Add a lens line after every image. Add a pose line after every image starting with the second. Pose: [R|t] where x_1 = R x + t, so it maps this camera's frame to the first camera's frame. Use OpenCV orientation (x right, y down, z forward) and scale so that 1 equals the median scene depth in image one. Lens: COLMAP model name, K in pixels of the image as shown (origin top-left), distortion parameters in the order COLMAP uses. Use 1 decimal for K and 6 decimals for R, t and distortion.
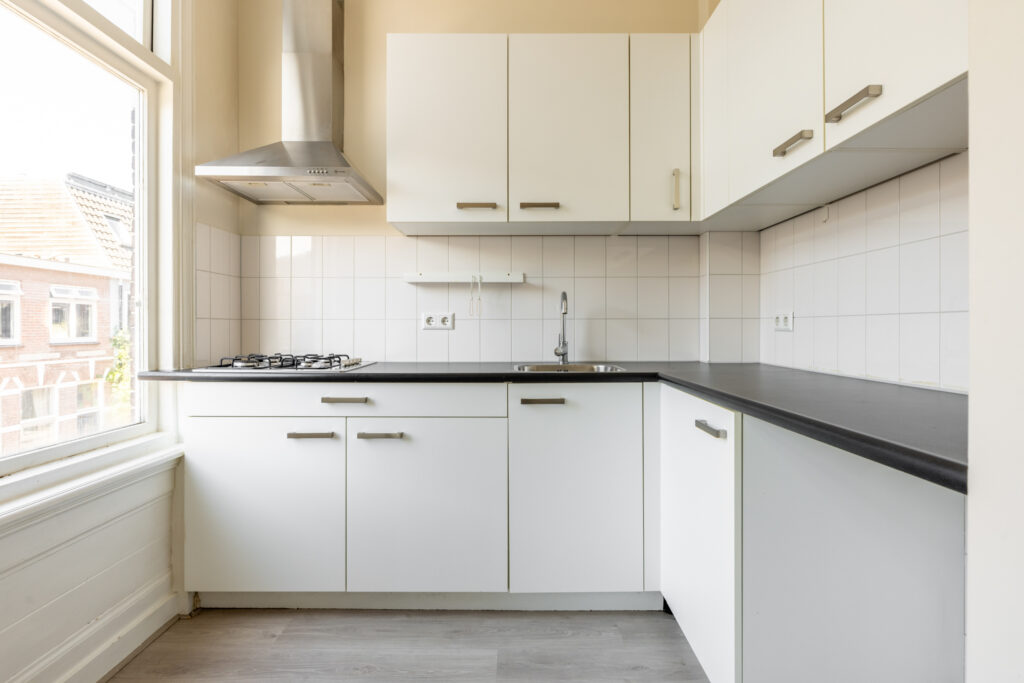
lens RADIAL K [[546.3, 0, 513.4], [0, 546.3, 324.8], [0, 0, 1]] dist [0.001798, 0.000130]
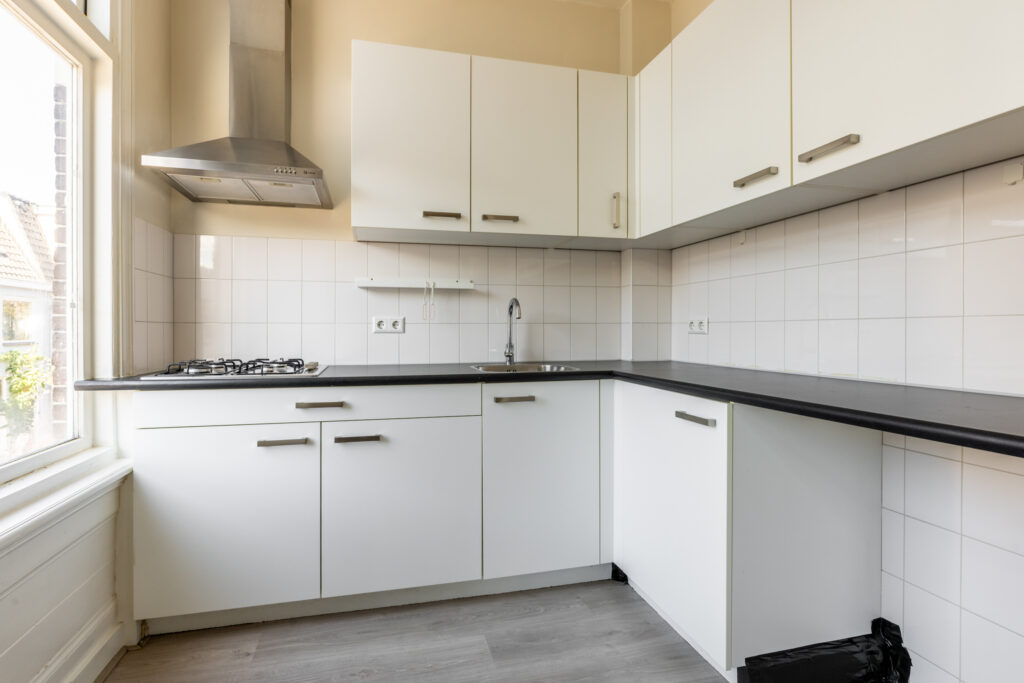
lens RADIAL K [[493.2, 0, 490.6], [0, 493.2, 329.8], [0, 0, 1]] dist [-0.001437, -0.000065]
pose [[0.971709, -0.000476, 0.236180, -0.211147], [-0.000305, 0.999995, 0.003269, -0.000824], [-0.236181, -0.003248, 0.971704, 0.059711]]
